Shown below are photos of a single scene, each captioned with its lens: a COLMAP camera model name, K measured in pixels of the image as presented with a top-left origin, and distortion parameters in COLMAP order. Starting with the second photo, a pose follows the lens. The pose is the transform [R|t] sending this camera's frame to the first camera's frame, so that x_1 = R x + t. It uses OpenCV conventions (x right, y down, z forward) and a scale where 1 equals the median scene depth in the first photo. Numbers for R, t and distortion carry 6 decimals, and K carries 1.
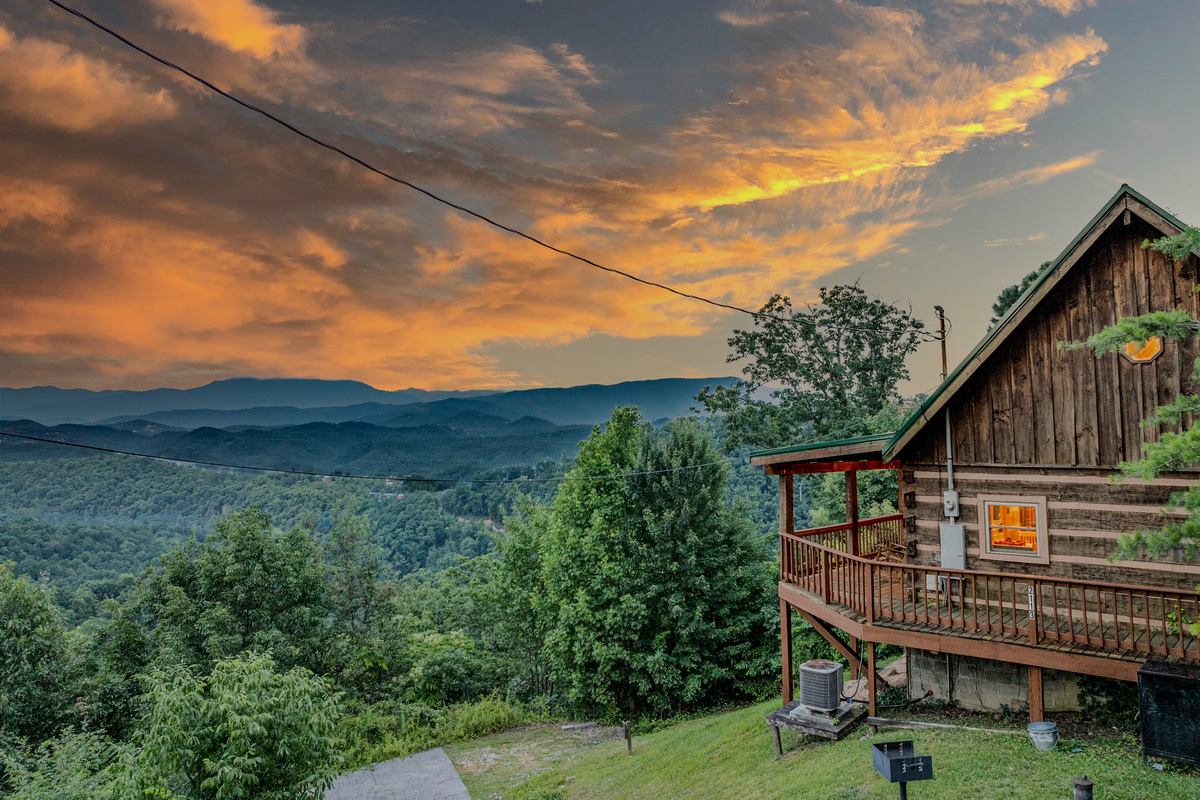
lens RADIAL K [[847.9, 0, 604.2], [0, 847.9, 337.6], [0, 0, 1]] dist [-0.045474, 0.011232]
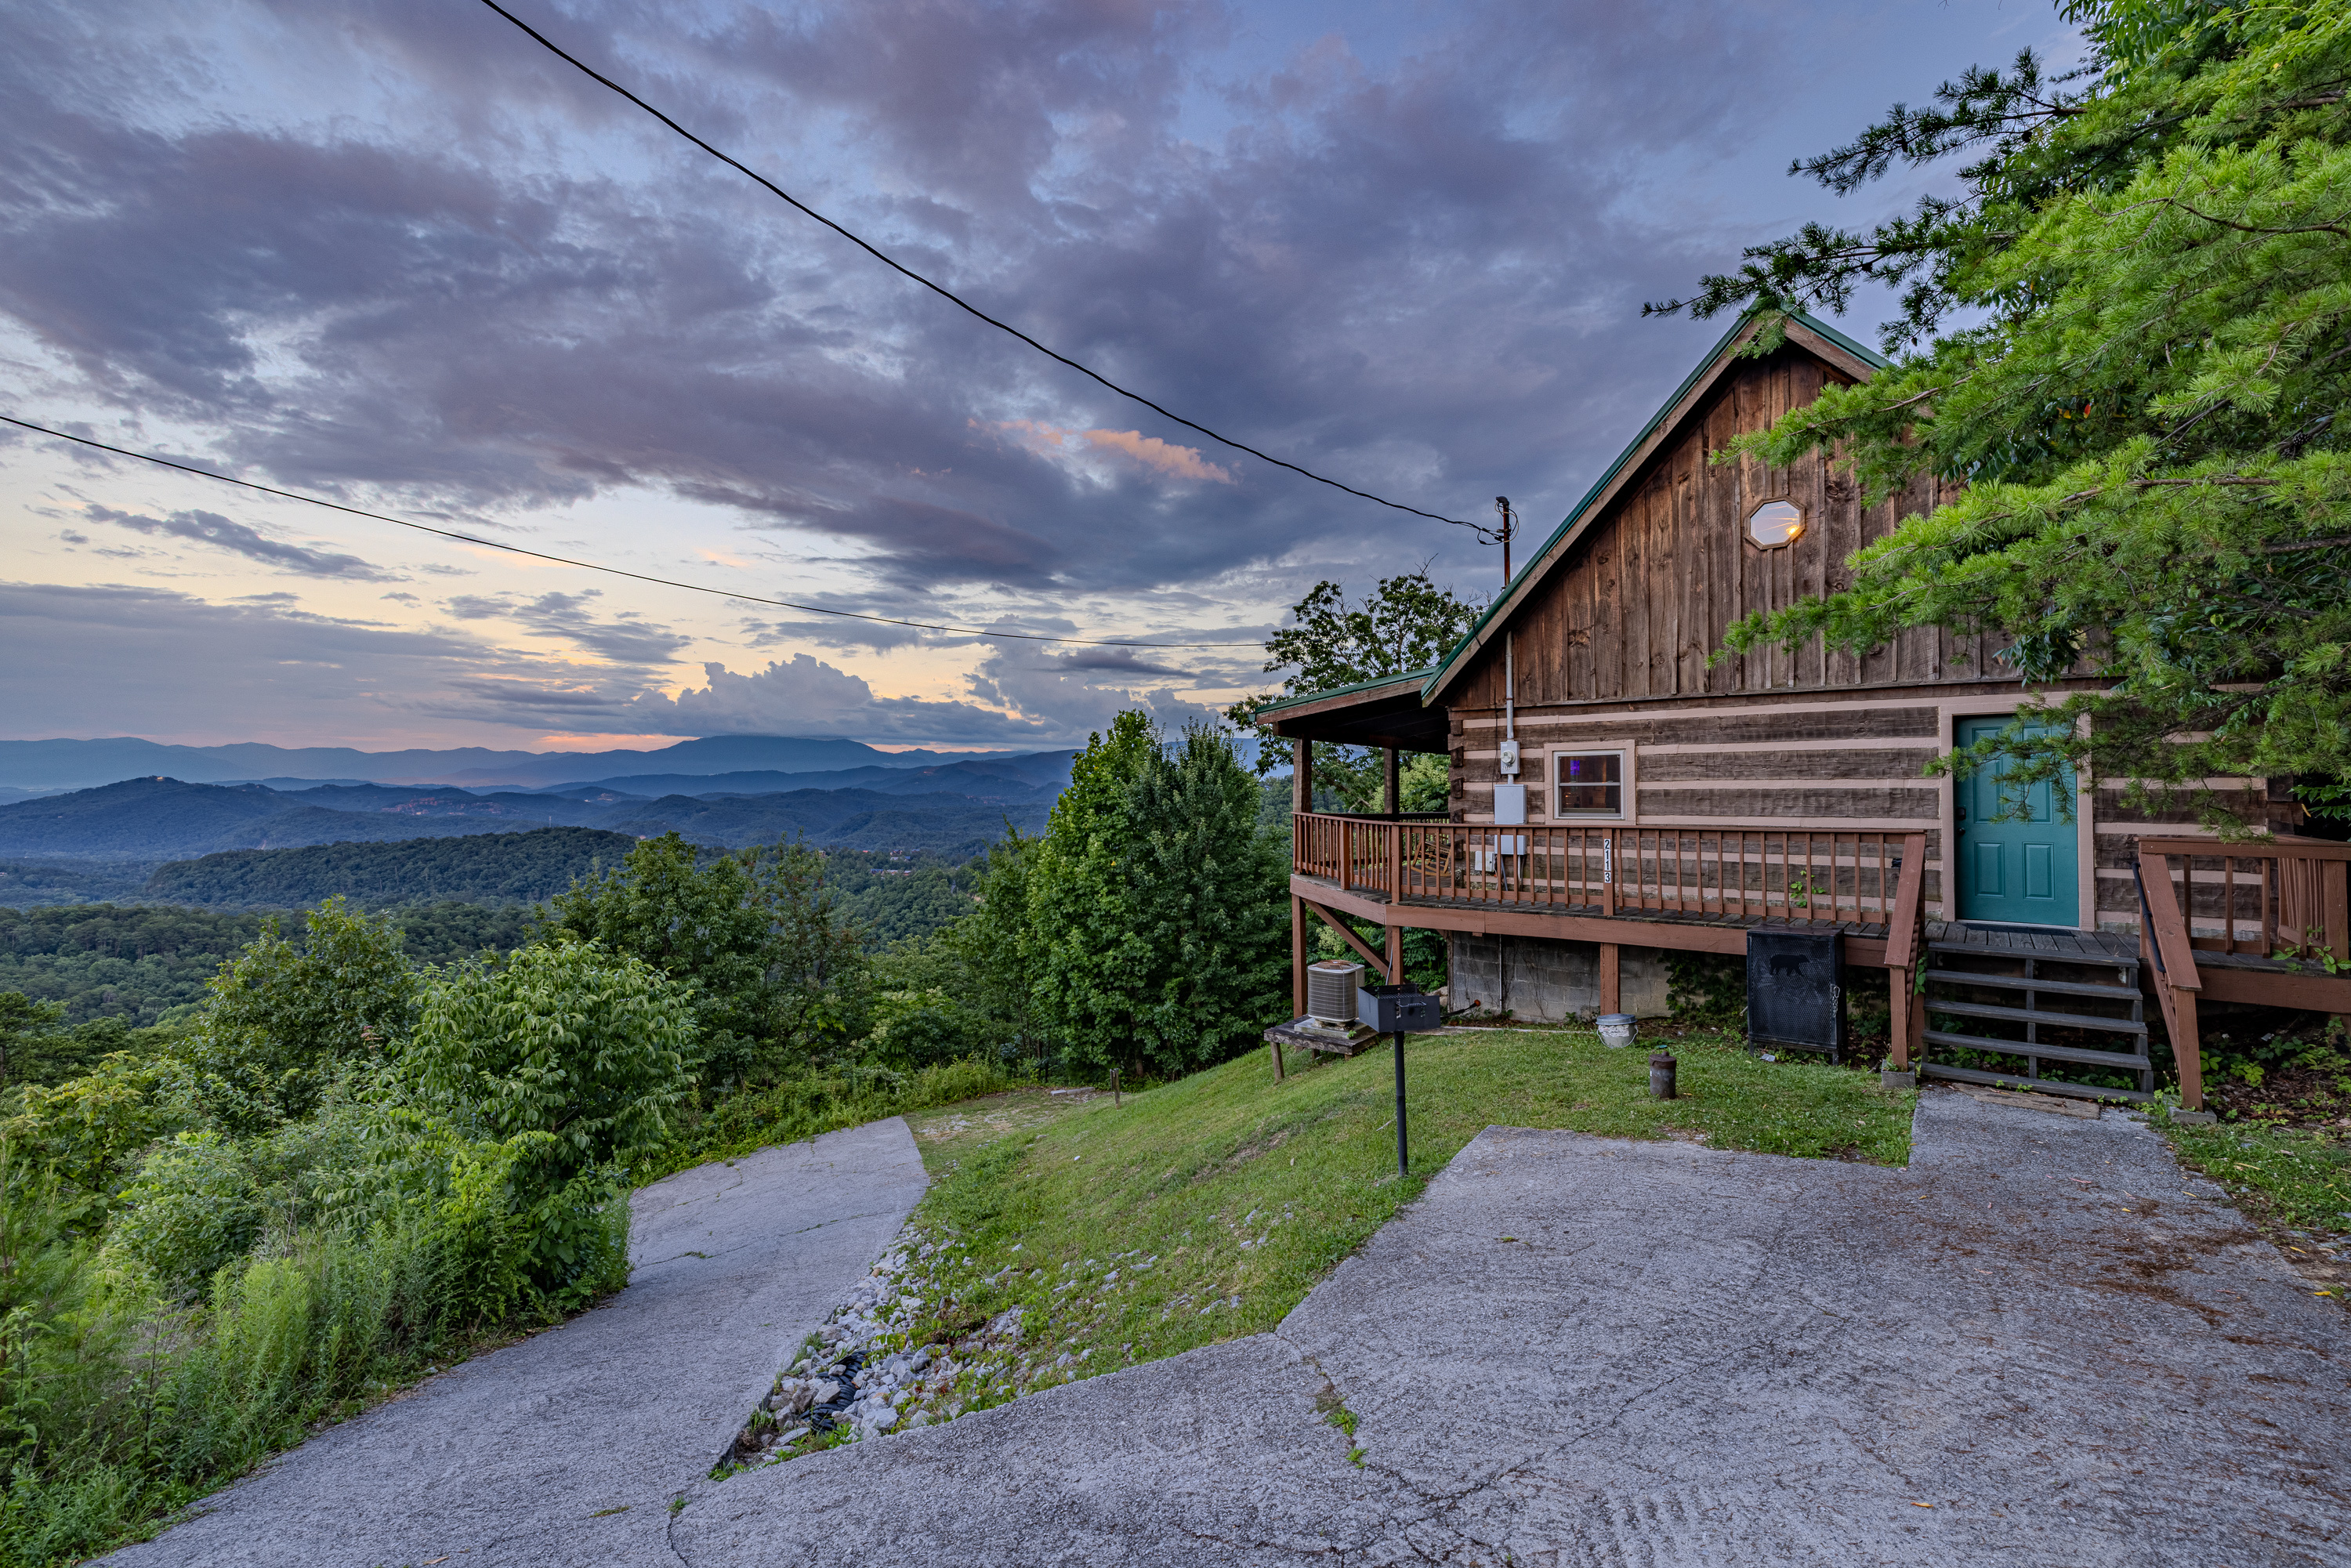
lens RADIAL K [[982.1, 0, 1168.2], [0, 982.1, 782.8], [0, 0, 1]] dist [0.001159, -0.000394]
pose [[0.999736, -0.000186, 0.022993, 0.044921], [-0.001924, 0.995782, 0.091731, 0.075193], [-0.022913, -0.091751, 0.995518, 0.064542]]
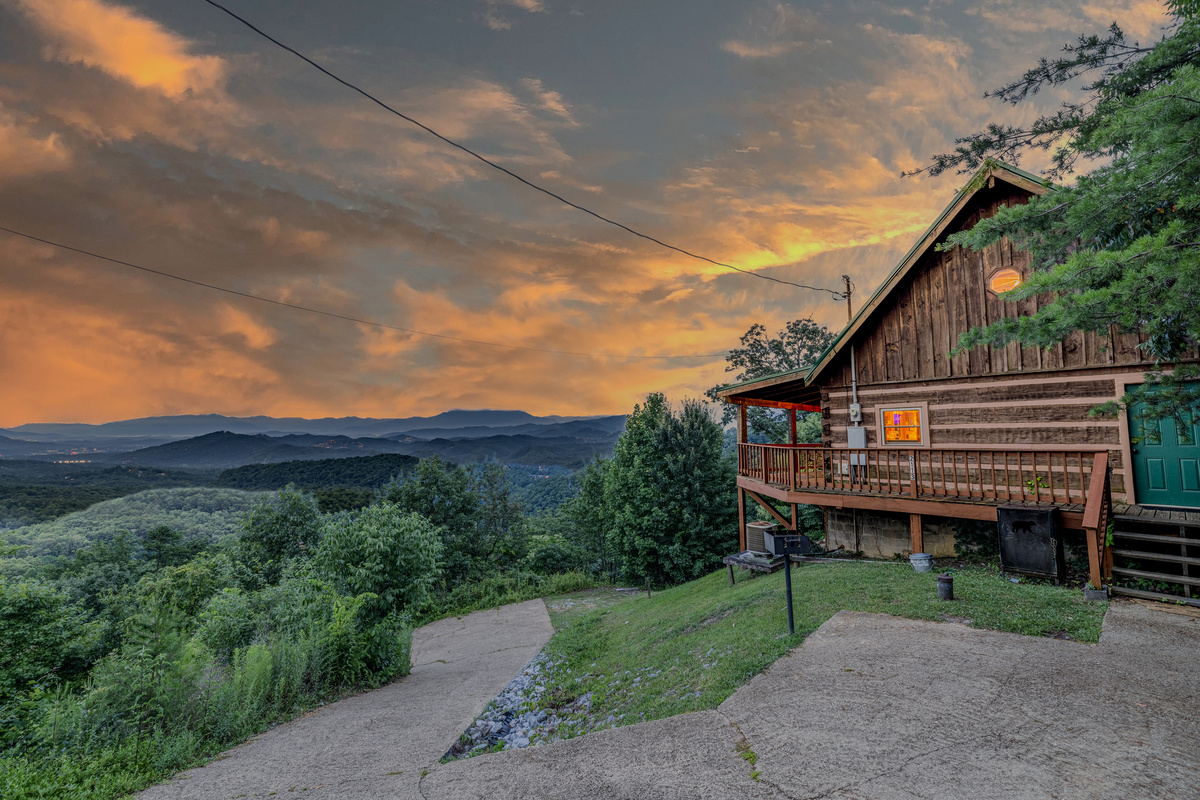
lens RADIAL K [[501.5, 0, 597.1], [0, 501.5, 397.0], [0, 0, 1]] dist [0.001103, -0.000127]
pose [[0.990455, -0.015899, -0.136915, 0.053092], [0.019136, 0.999567, 0.022358, 0.077915], [0.136501, -0.024764, 0.990330, 0.056994]]
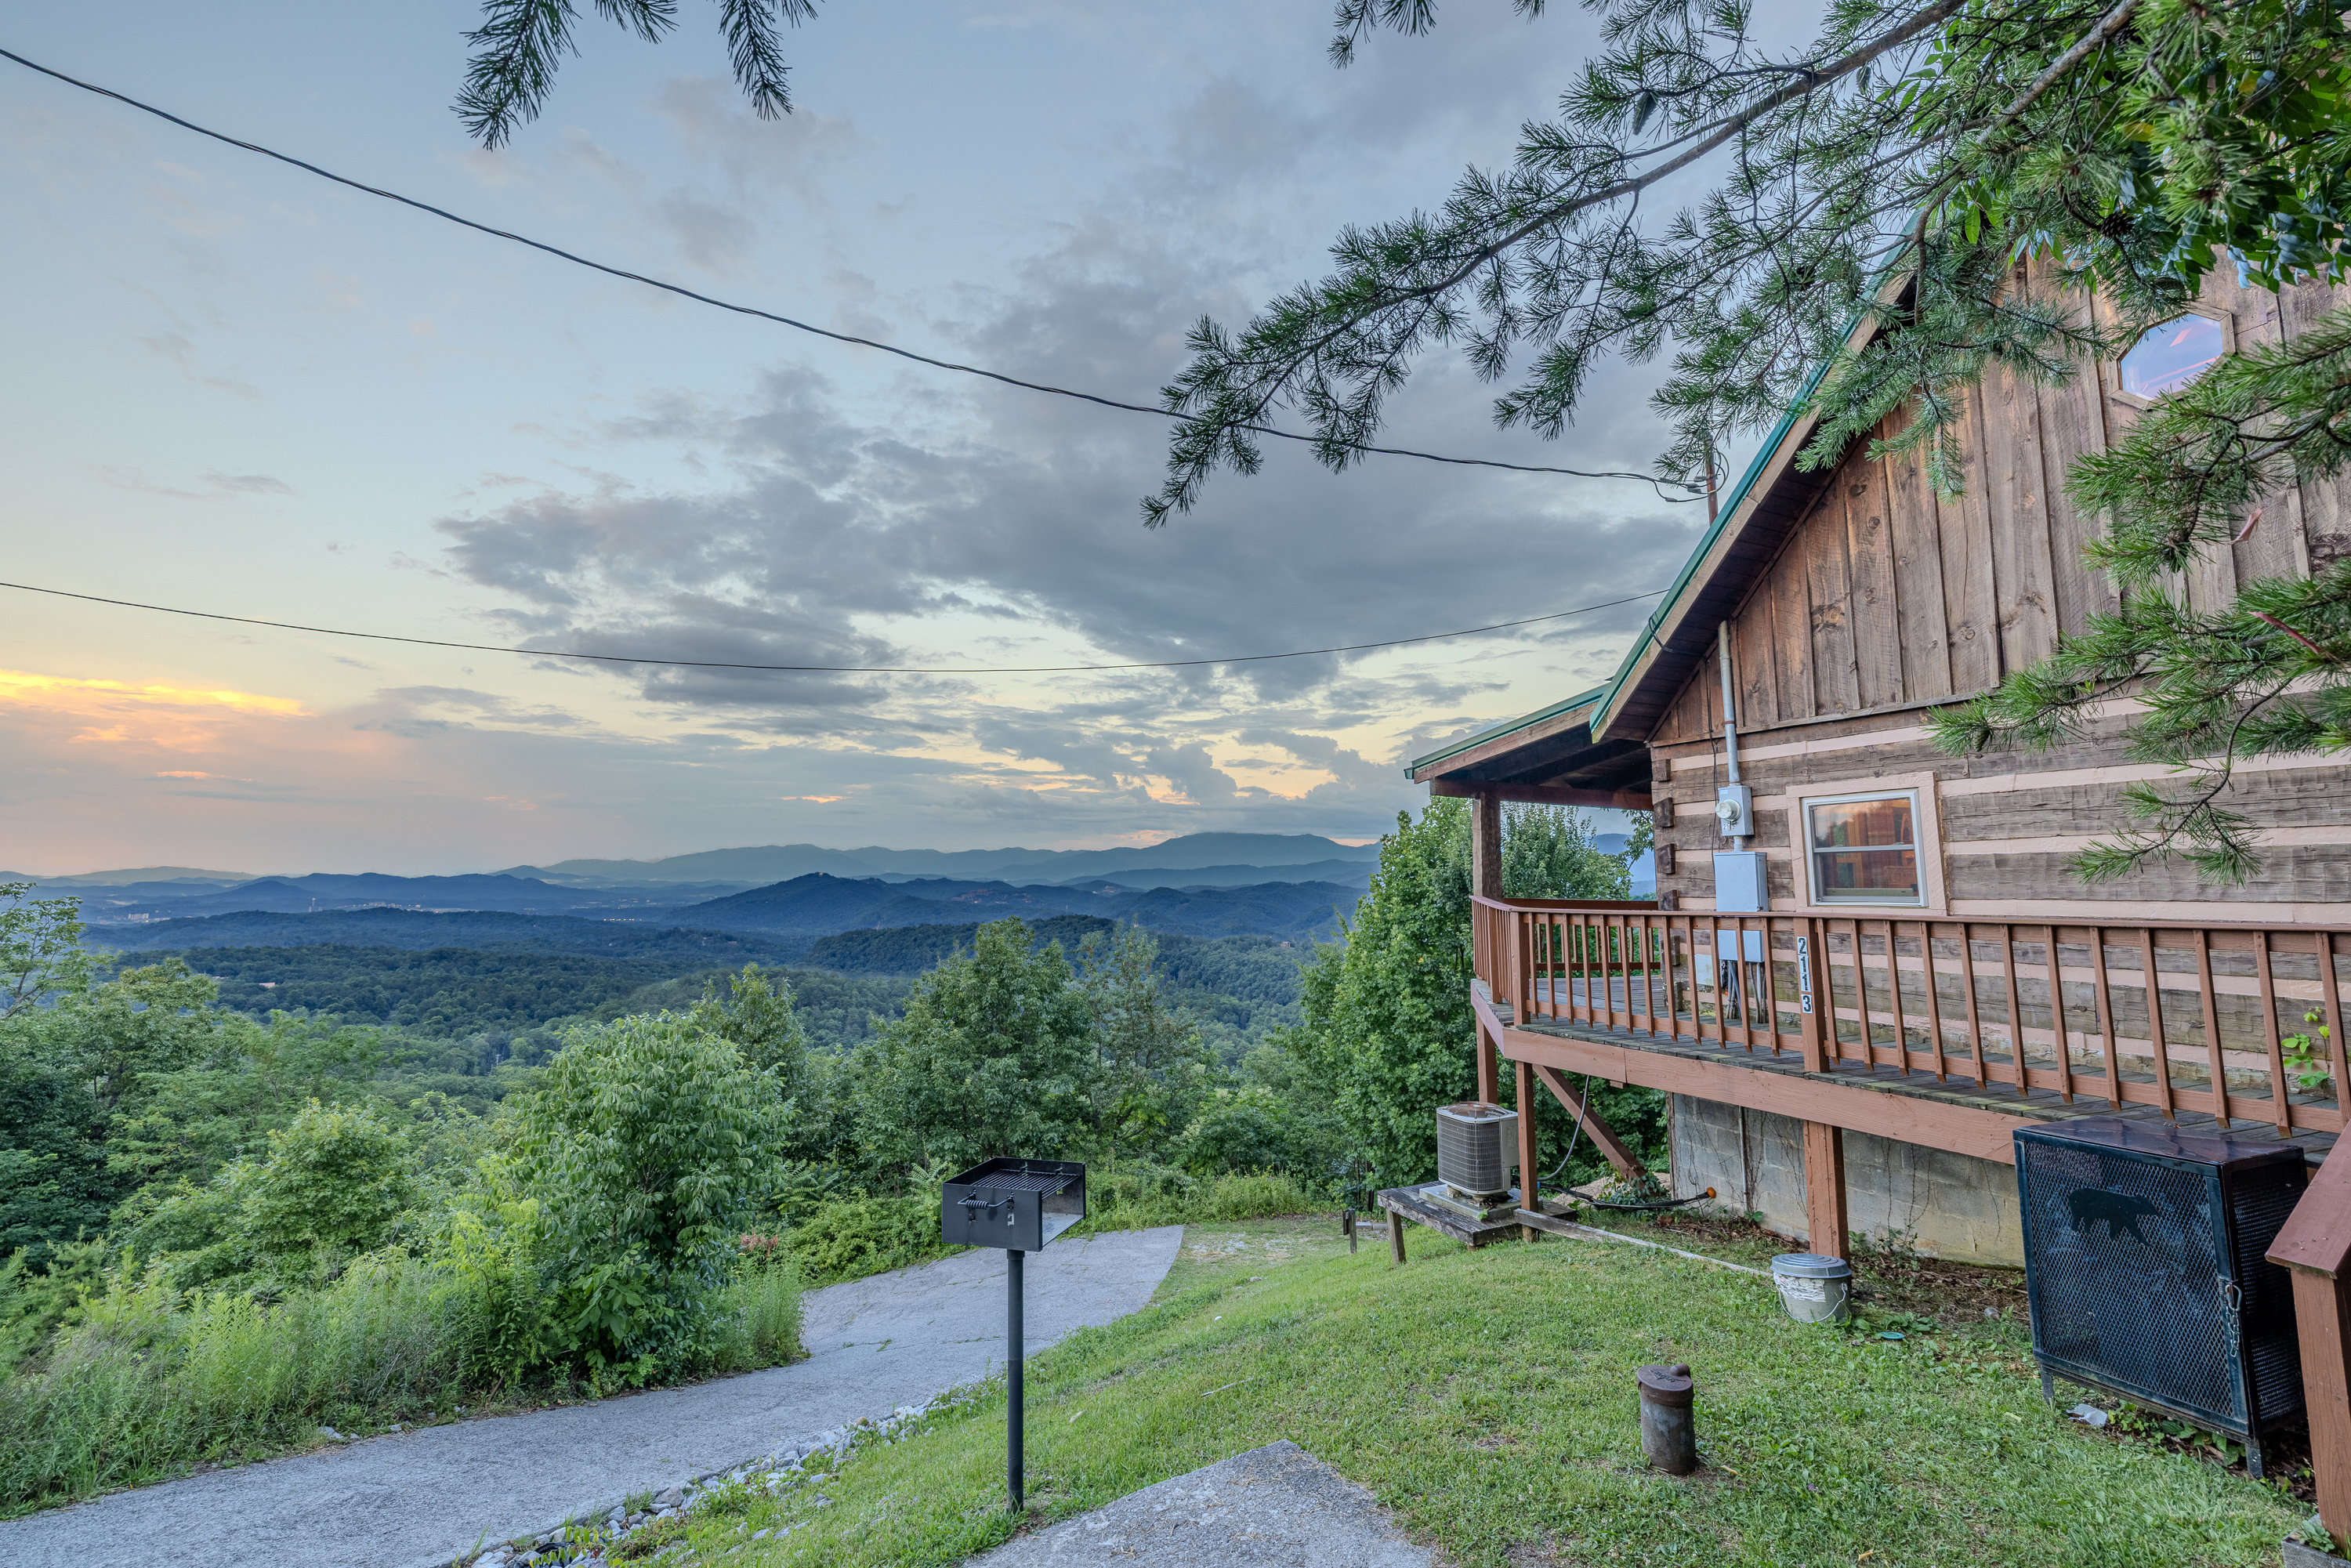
lens RADIAL K [[979.7, 0, 1174.3], [0, 979.7, 778.7], [0, 0, 1]] dist [0.000838, 0.000097]
pose [[0.906252, -0.044209, -0.420420, 0.192911], [0.040901, 0.999021, -0.016885, 0.094362], [0.420755, -0.001893, 0.907173, 0.180416]]
